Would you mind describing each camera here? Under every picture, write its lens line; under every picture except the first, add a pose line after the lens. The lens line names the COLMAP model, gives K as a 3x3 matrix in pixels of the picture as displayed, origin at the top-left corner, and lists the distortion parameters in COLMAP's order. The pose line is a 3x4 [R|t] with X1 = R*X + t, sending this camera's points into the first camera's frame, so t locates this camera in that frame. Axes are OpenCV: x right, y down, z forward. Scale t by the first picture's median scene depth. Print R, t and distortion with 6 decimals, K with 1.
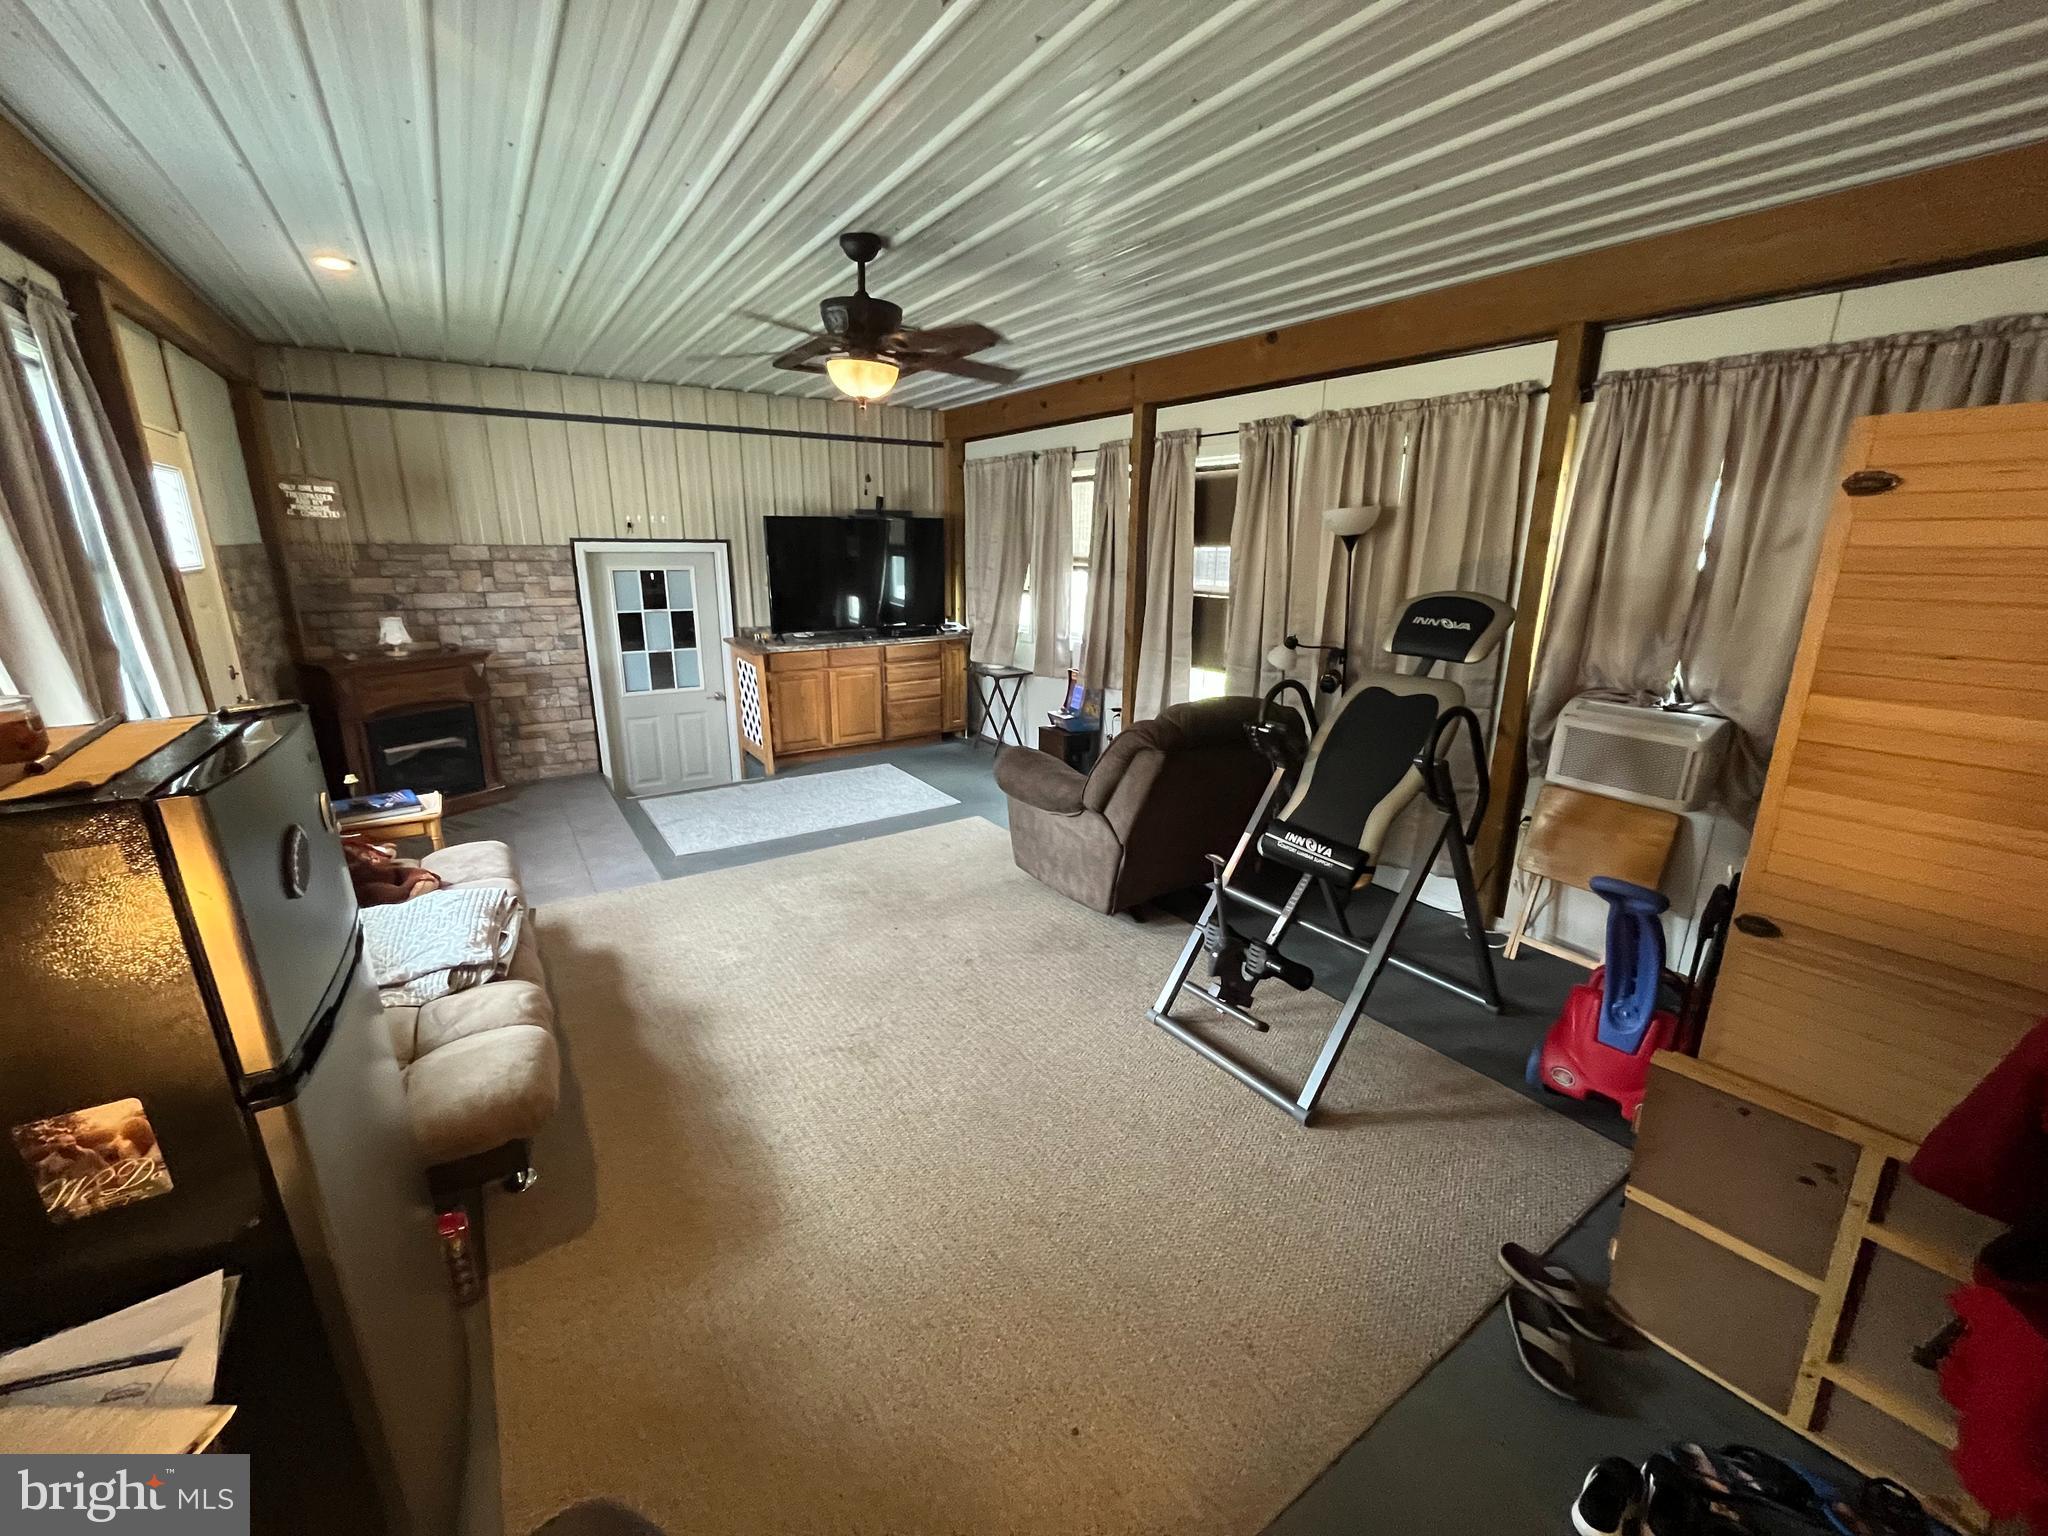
lens RADIAL K [[831.9, 0, 1024.1], [0, 831.9, 772.4], [0, 0, 1]] dist [-0.005307, 0.000651]
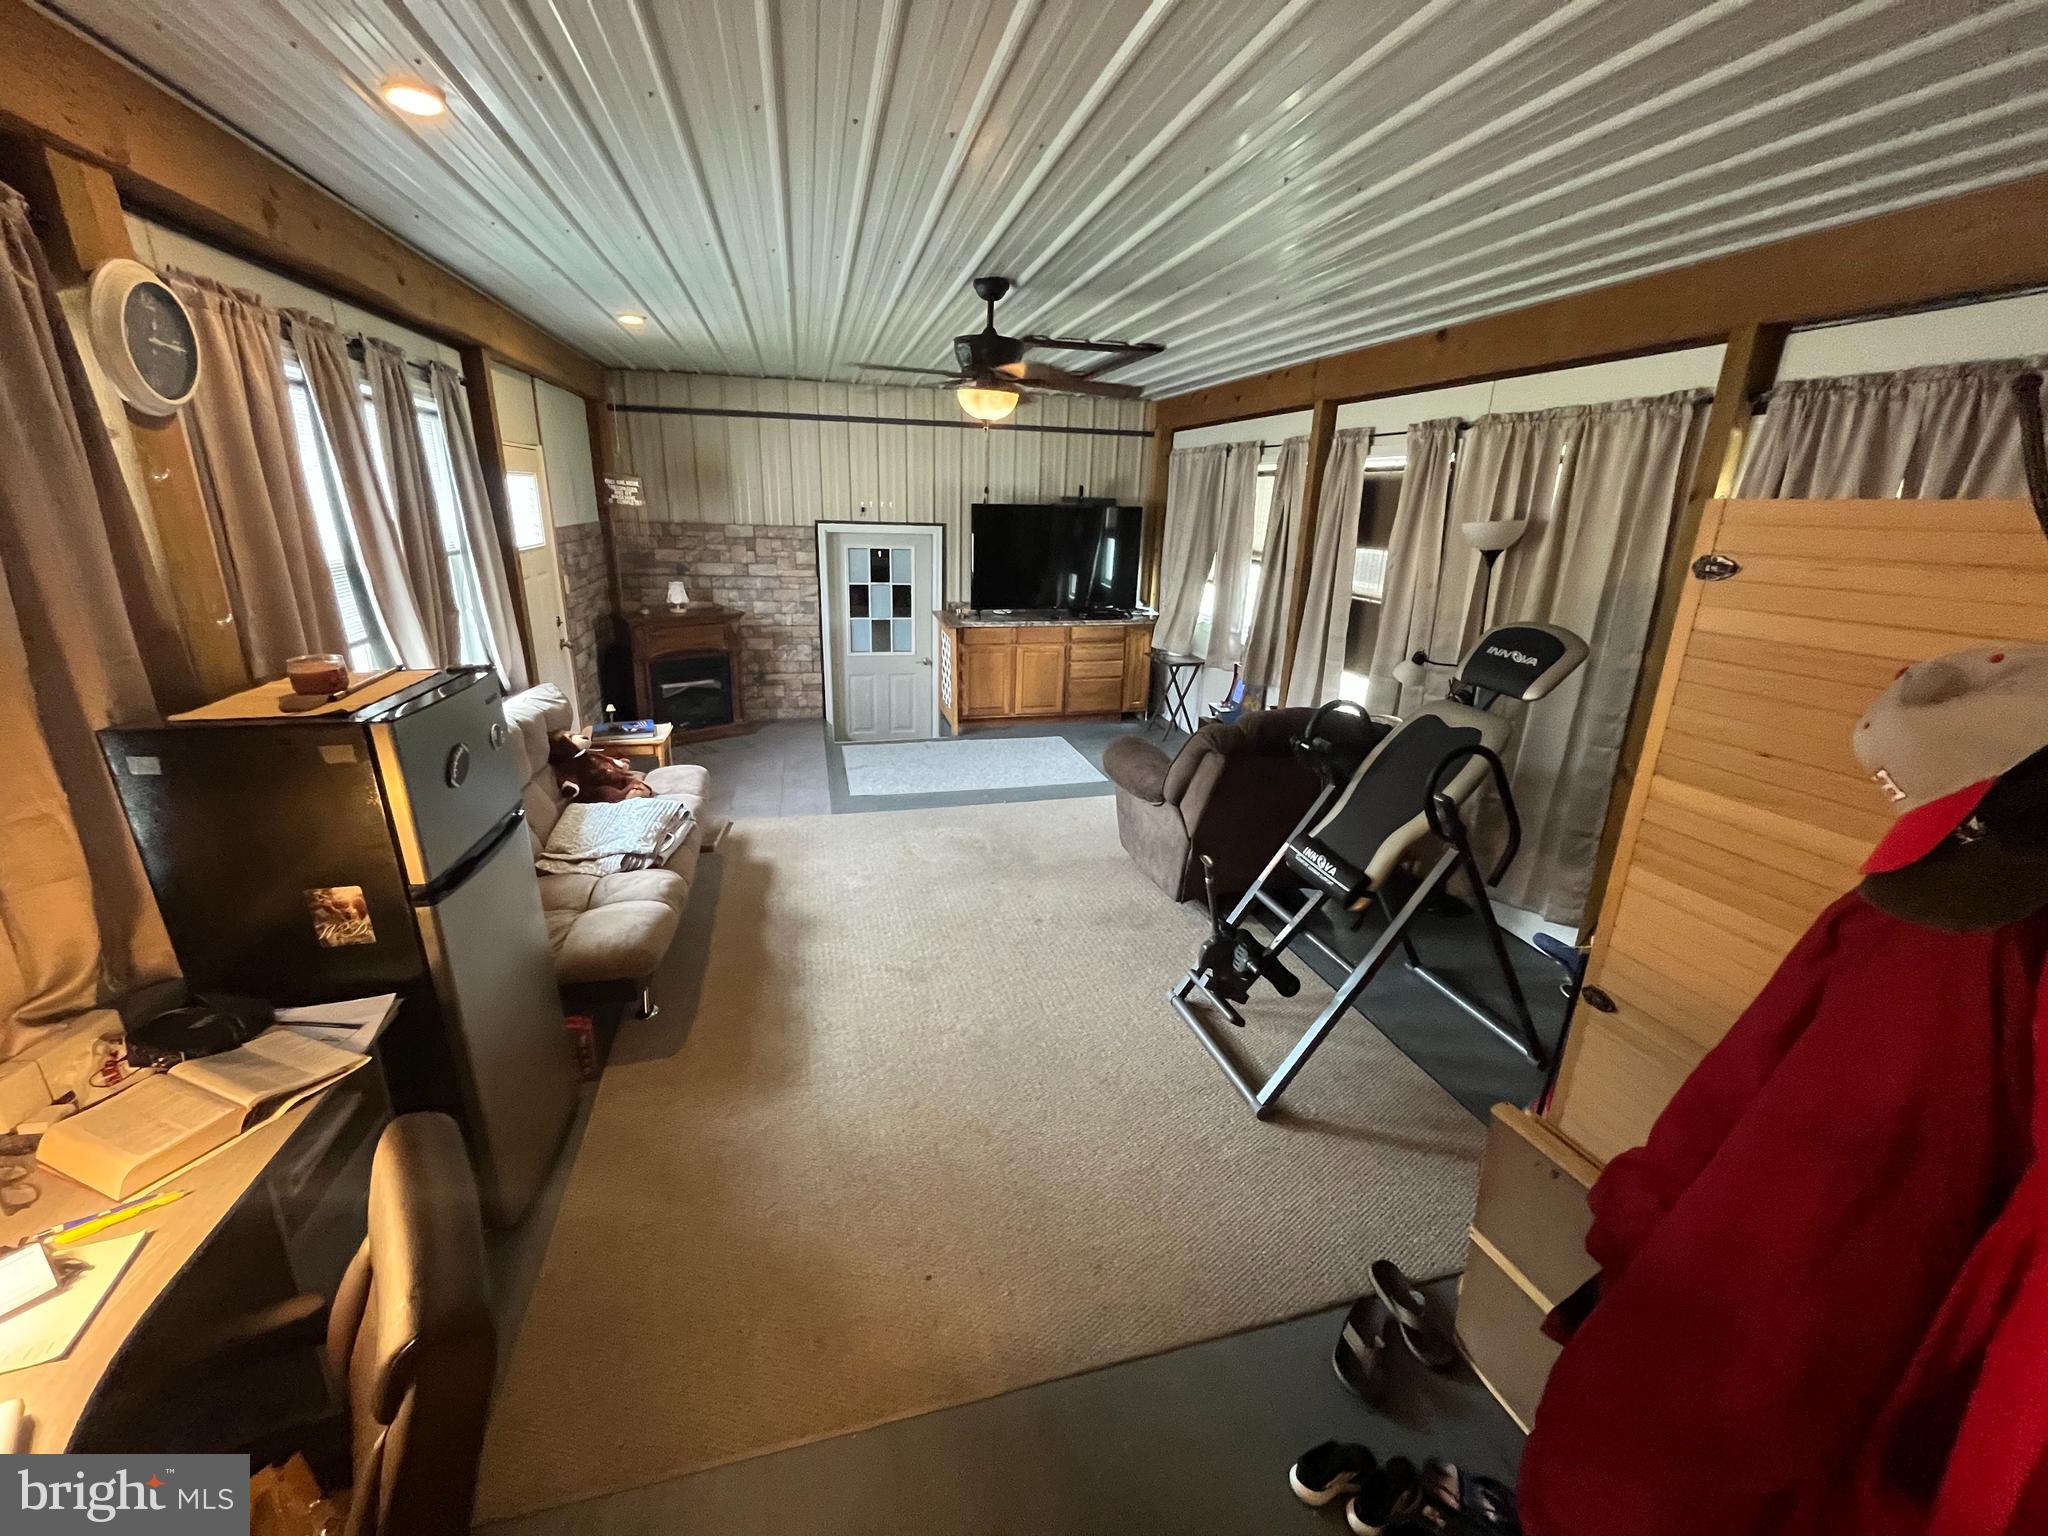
lens RADIAL K [[831.9, 0, 1024.1], [0, 831.9, 772.9], [0, 0, 1]] dist [-0.005307, 0.000651]
pose [[0.944410, 0.118908, -0.306513, 0.264490], [-0.107586, 0.992748, 0.053636, -0.033708], [0.310668, -0.017678, 0.950354, -0.084103]]
